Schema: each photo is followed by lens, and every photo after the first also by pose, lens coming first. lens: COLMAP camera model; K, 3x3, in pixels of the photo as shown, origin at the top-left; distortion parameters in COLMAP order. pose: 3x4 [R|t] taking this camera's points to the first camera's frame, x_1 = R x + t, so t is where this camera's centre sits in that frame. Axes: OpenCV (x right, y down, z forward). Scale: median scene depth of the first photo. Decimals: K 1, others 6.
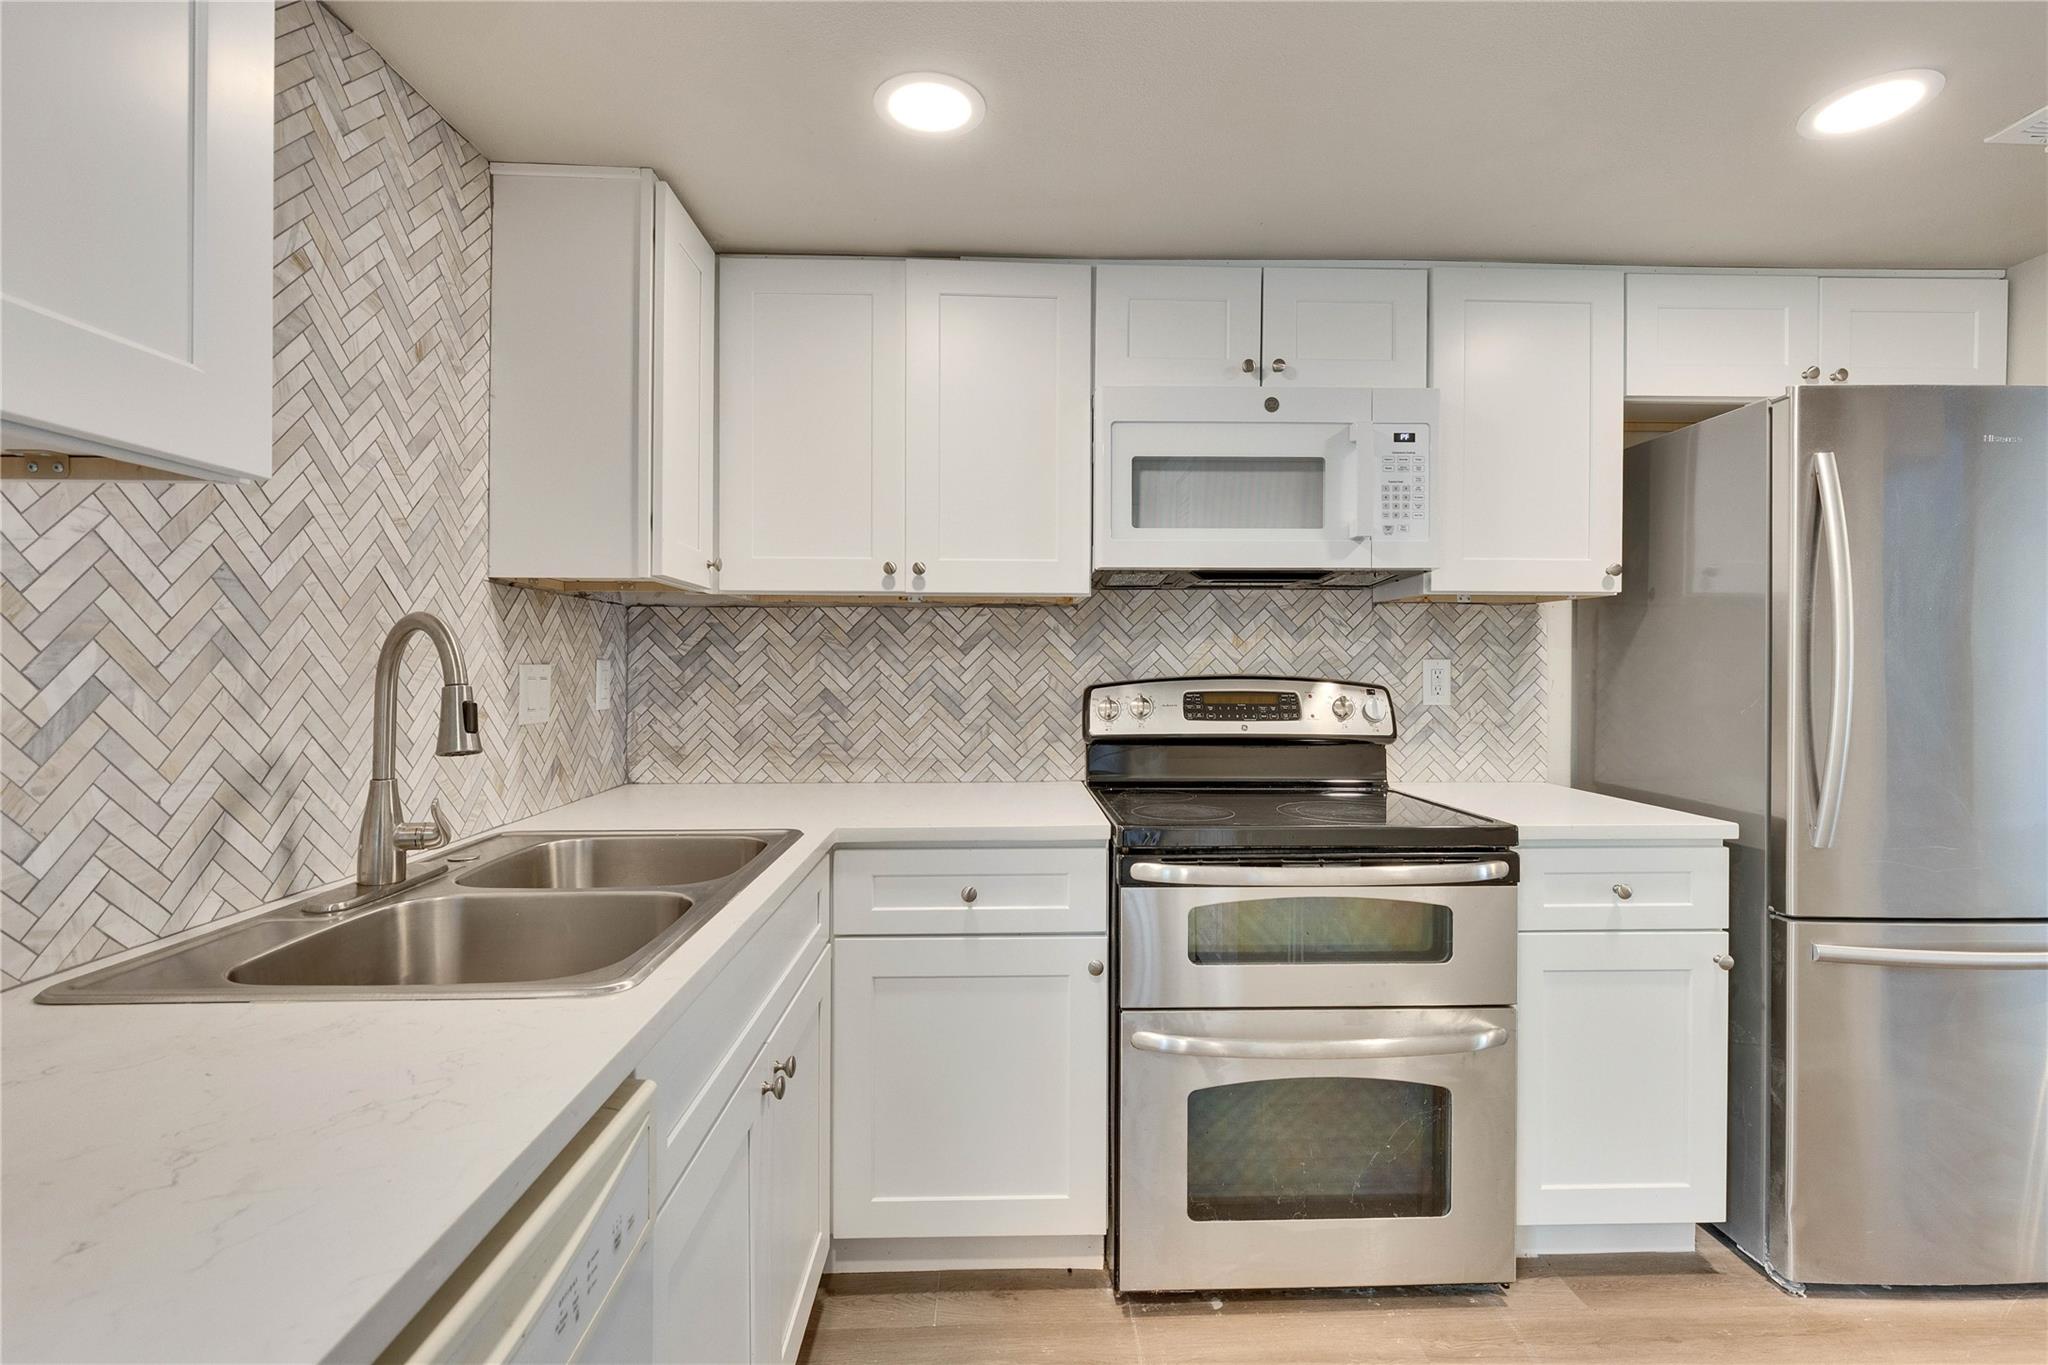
lens RADIAL K [[902.4, 0, 1024.0], [0, 902.4, 682.5], [0, 0, 1]] dist [0.000451, -0.000476]
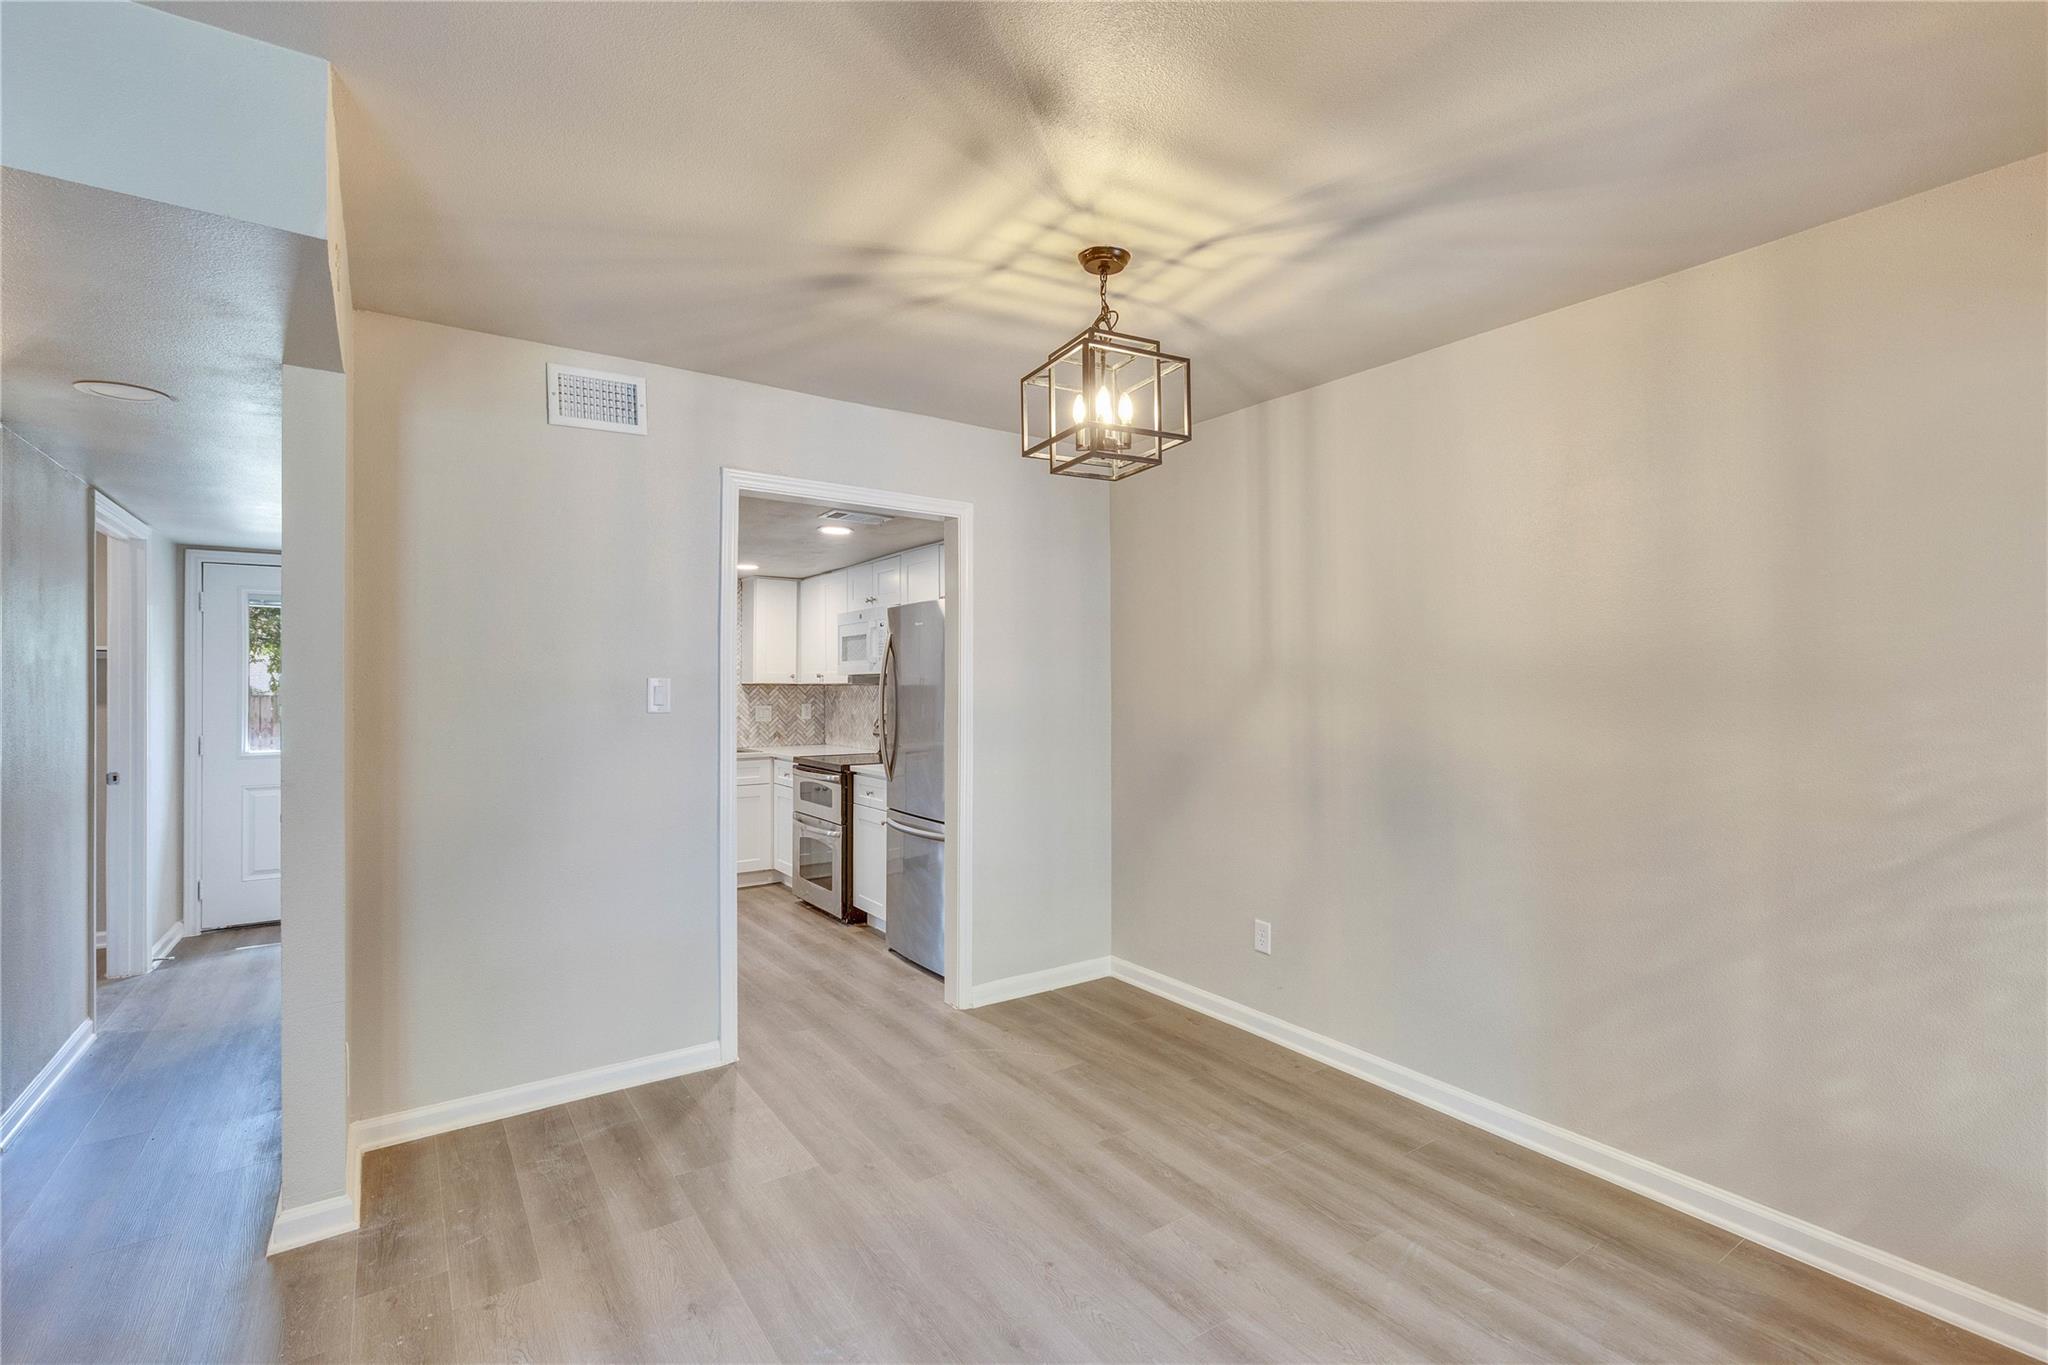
lens RADIAL K [[902.4, 0, 1024.0], [0, 902.4, 682.5], [0, 0, 1]] dist [0.000451, -0.000476]
pose [[0.546874, -0.007252, -0.837184, 2.880214], [-0.005825, 0.999905, -0.012467, -0.069217], [0.837195, 0.011695, 0.546780, -0.110303]]
